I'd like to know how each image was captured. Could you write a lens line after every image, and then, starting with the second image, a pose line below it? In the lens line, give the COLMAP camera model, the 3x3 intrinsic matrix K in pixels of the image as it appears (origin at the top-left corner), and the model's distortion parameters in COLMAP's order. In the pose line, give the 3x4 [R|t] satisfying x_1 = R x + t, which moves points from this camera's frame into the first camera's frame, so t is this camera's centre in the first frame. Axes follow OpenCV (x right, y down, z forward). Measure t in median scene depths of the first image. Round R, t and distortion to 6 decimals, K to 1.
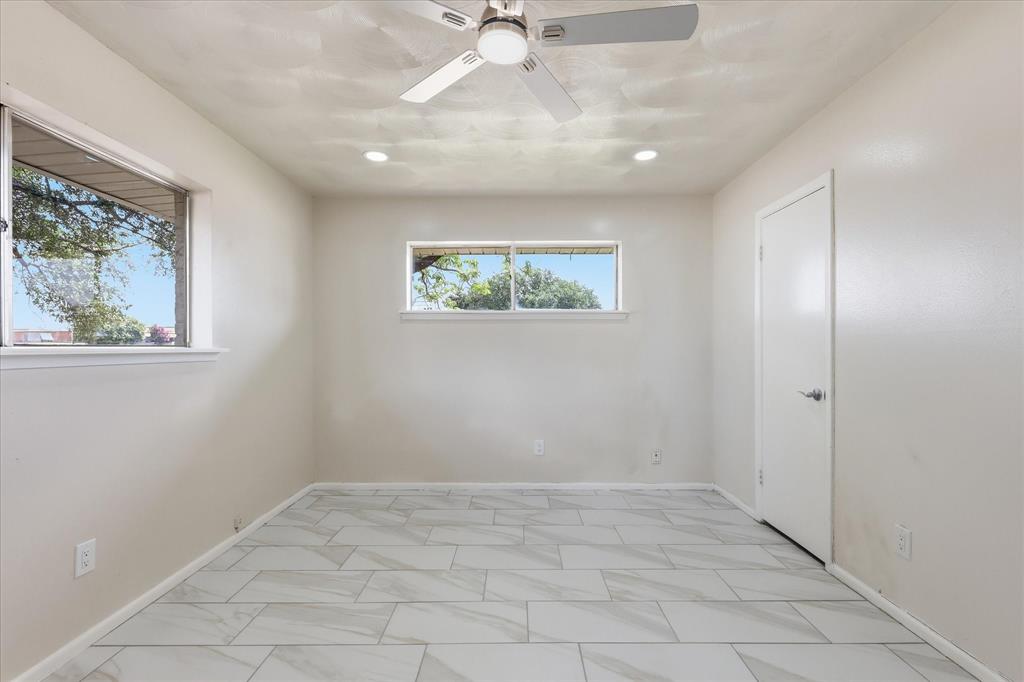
lens RADIAL K [[457.2, 0, 512.3], [0, 457.2, 342.8], [0, 0, 1]] dist [0.008258, -0.000607]
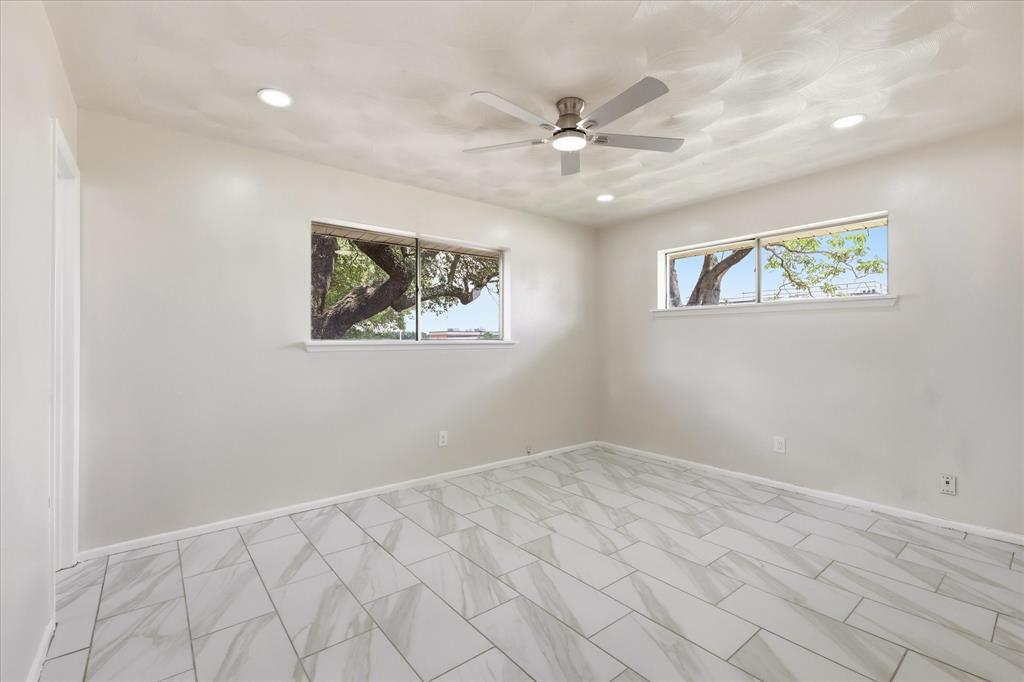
lens RADIAL K [[457.2, 0, 512.3], [0, 457.2, 342.8], [0, 0, 1]] dist [0.008258, -0.000607]
pose [[0.627547, 0.005025, -0.778563, 0.562198], [0.008455, 0.999876, 0.013268, -0.003369], [0.778533, -0.014909, 0.627427, -0.045337]]
